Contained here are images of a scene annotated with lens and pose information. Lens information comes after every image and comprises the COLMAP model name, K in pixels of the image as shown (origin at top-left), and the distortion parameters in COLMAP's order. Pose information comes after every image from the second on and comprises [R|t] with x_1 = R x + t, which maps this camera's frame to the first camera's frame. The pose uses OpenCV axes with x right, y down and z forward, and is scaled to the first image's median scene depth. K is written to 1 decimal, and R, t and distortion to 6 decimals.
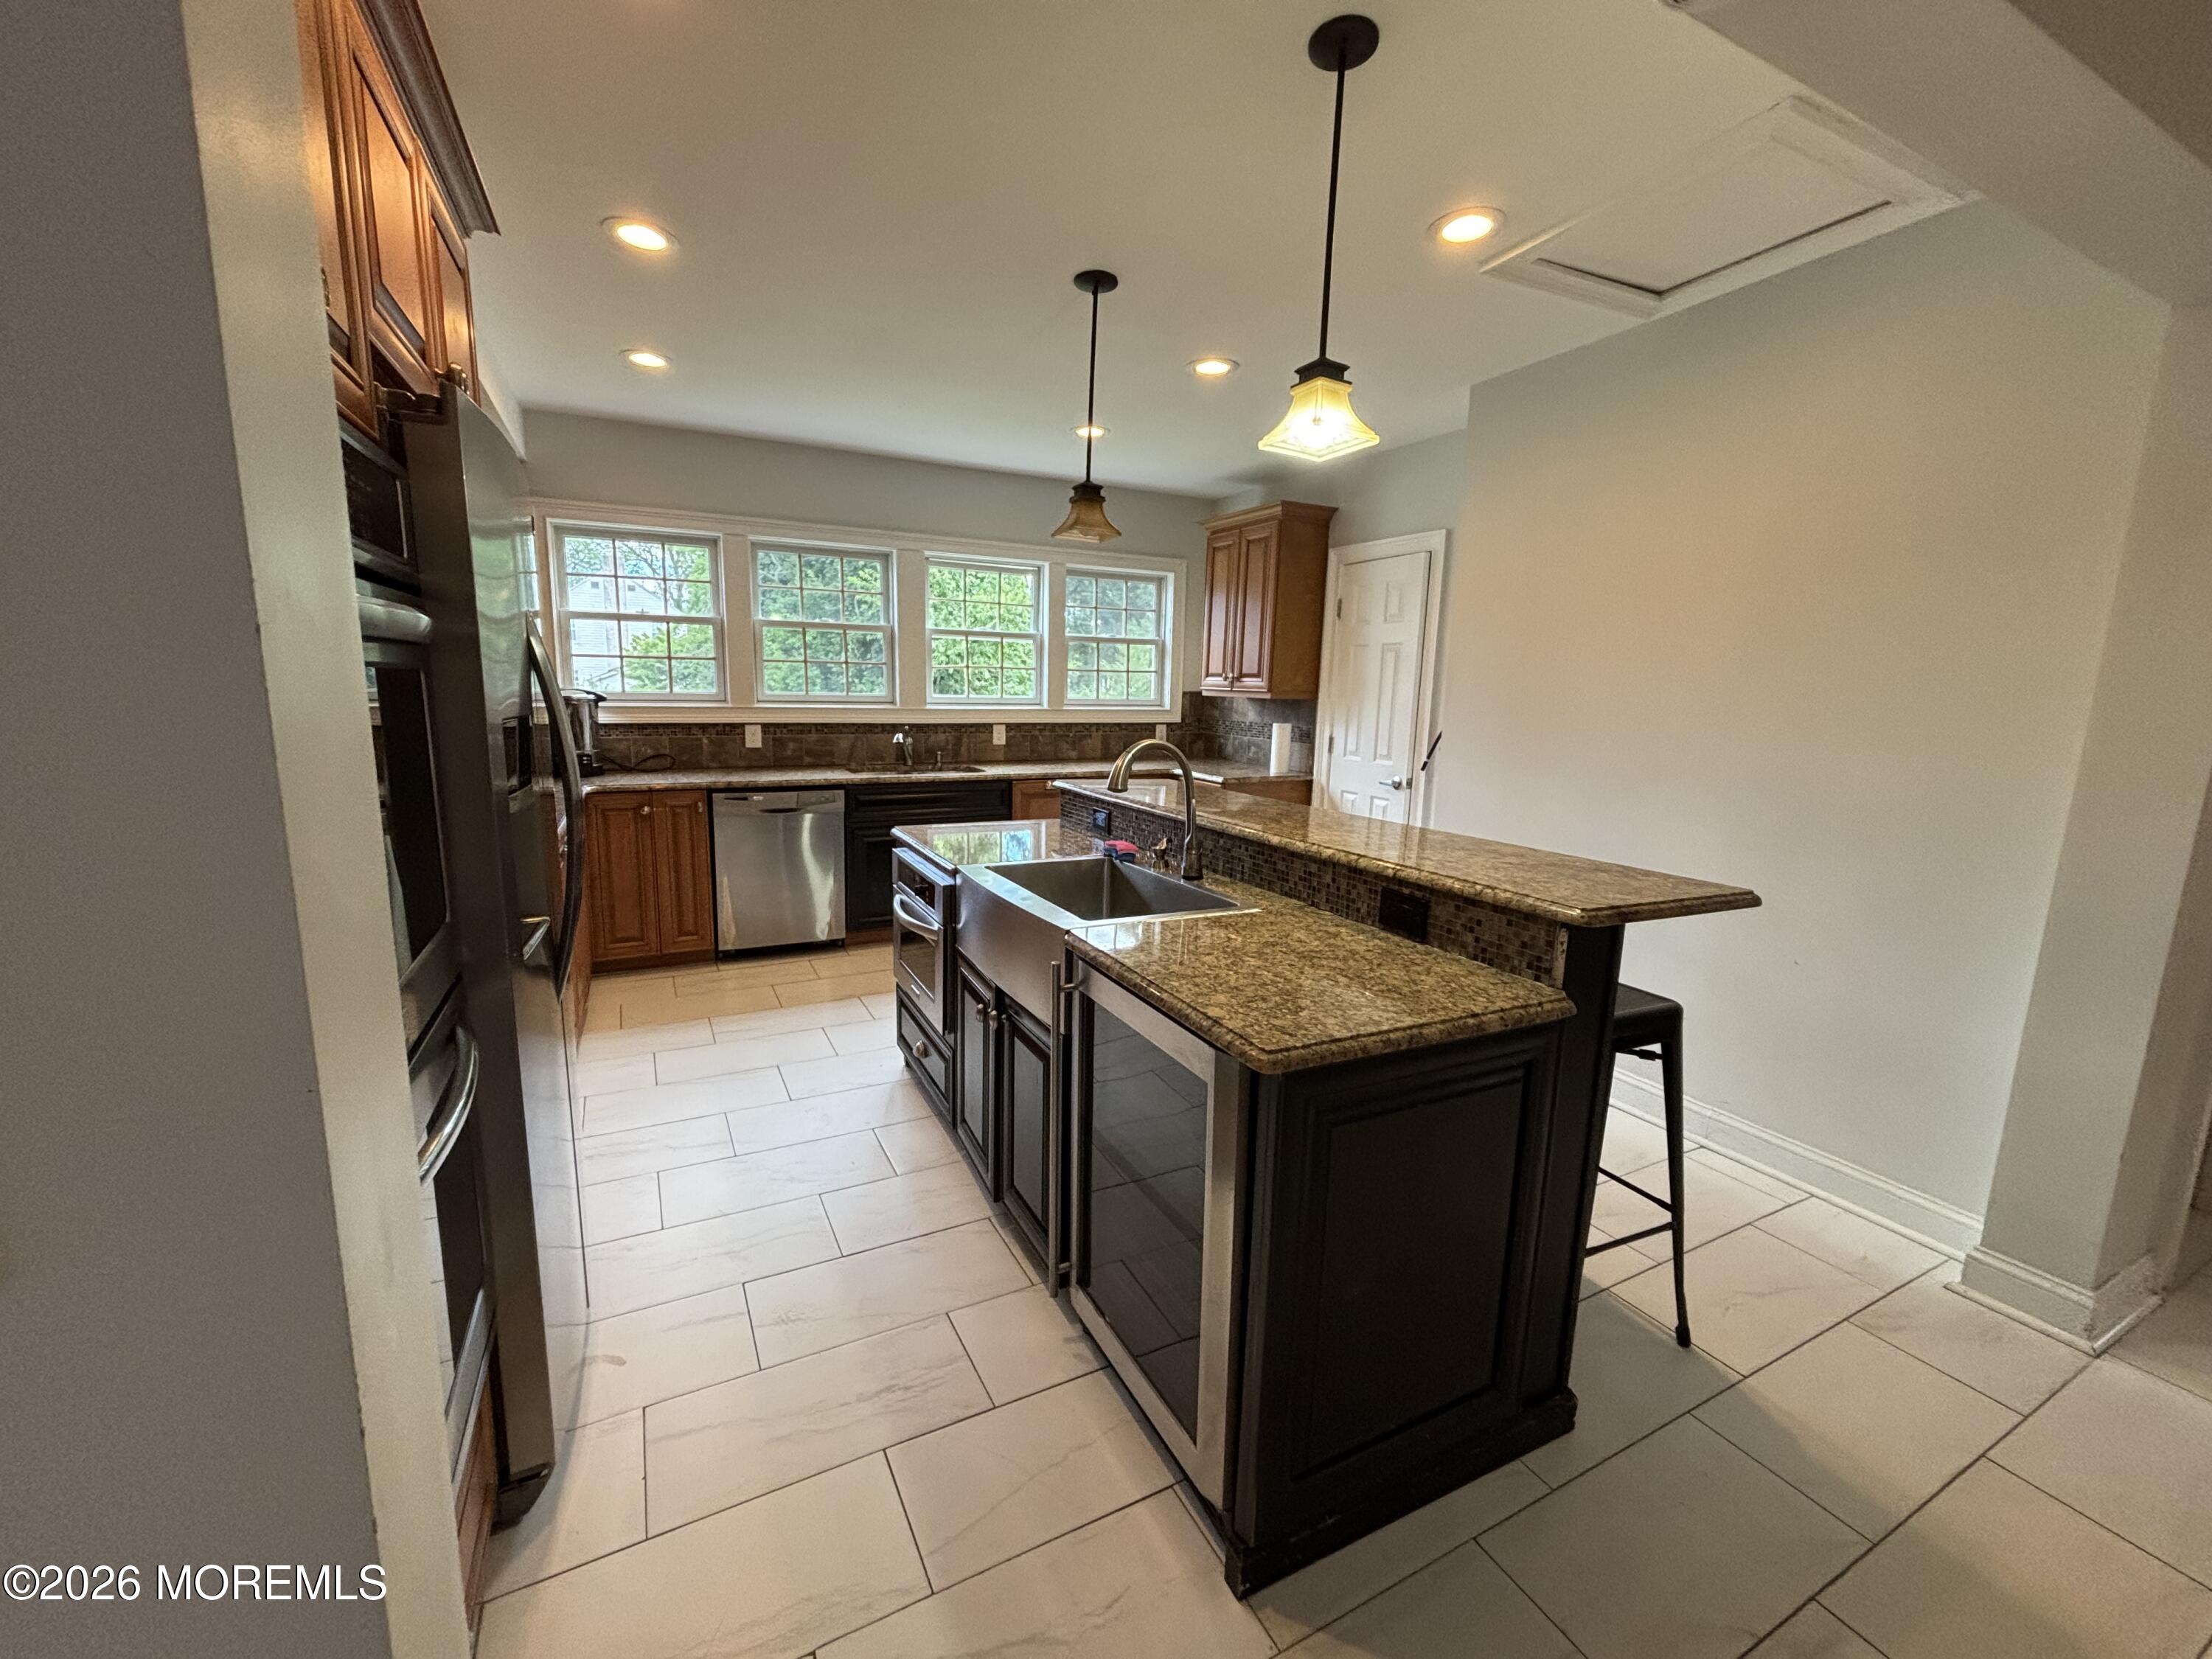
lens RADIAL K [[881.1, 0, 1098.2], [0, 881.1, 819.3], [0, 0, 1]] dist [-0.005465, 0.001587]
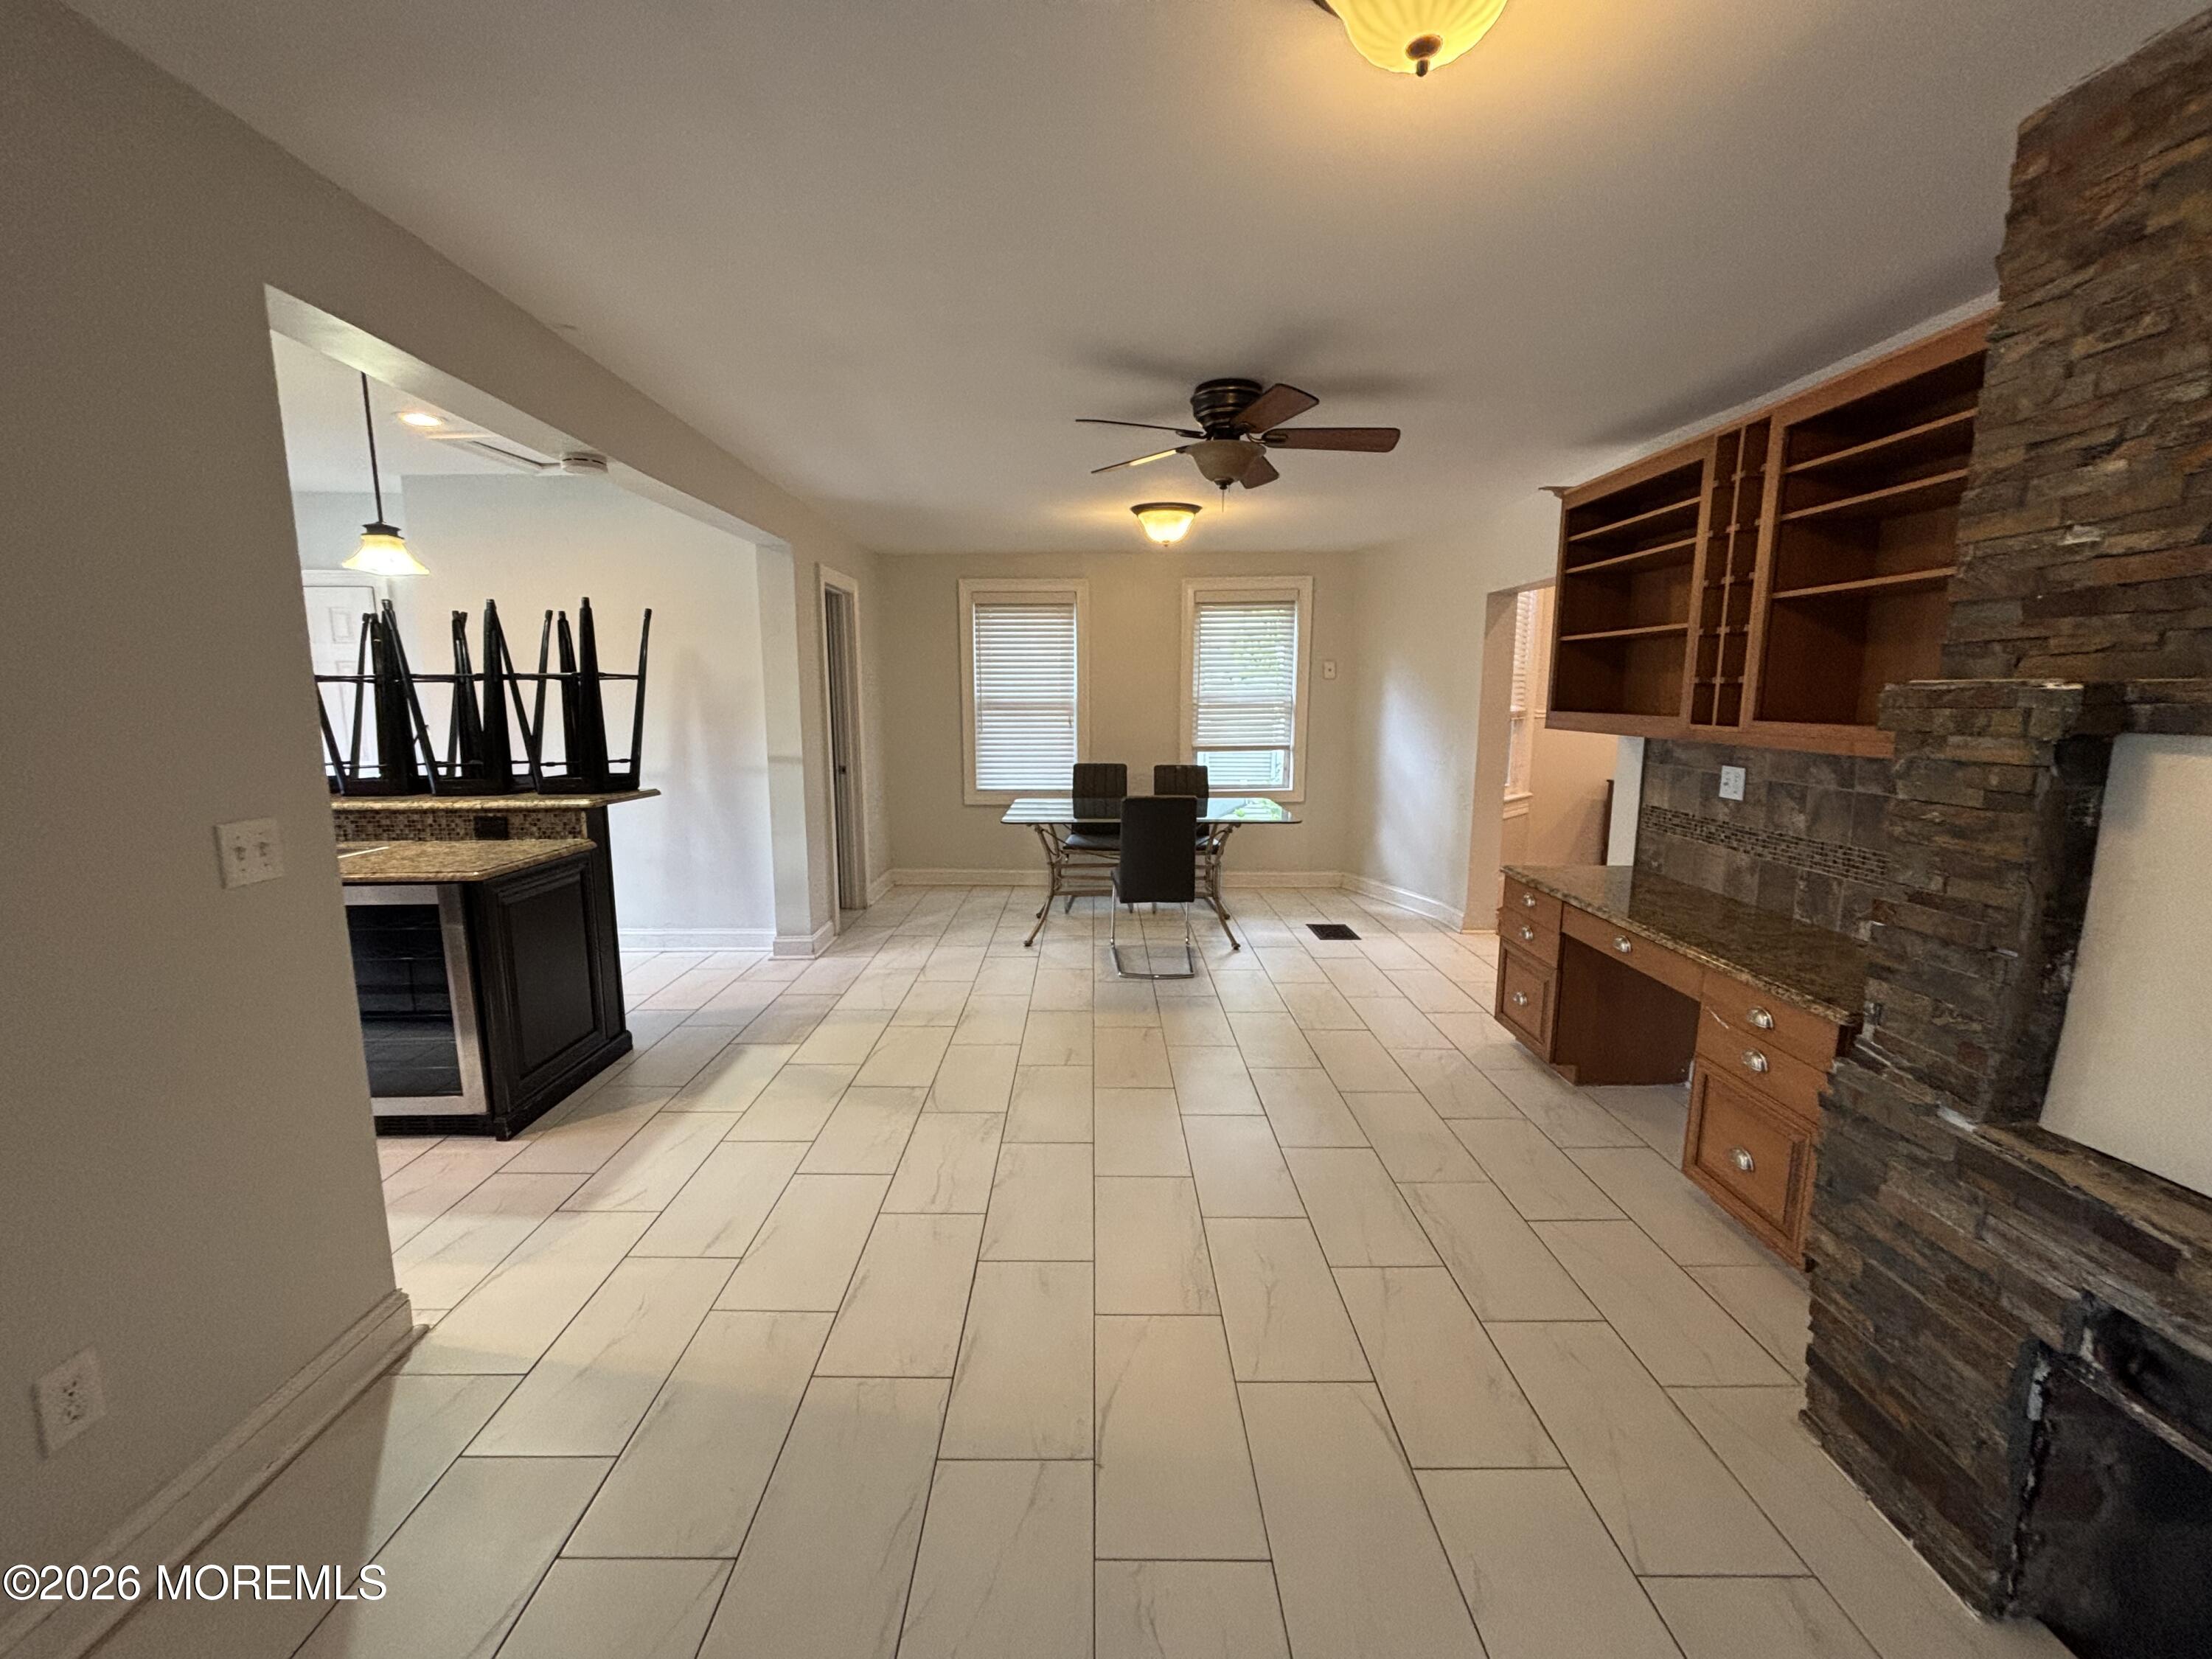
lens RADIAL K [[881.1, 0, 1096.0], [0, 881.1, 819.7], [0, 0, 1]] dist [-0.005465, 0.001587]
pose [[0.441519, -0.159854, 0.882897, -0.263457], [0.150662, 0.983239, 0.102678, 0.034292], [-0.884512, 0.087685, 0.458203, -0.354361]]
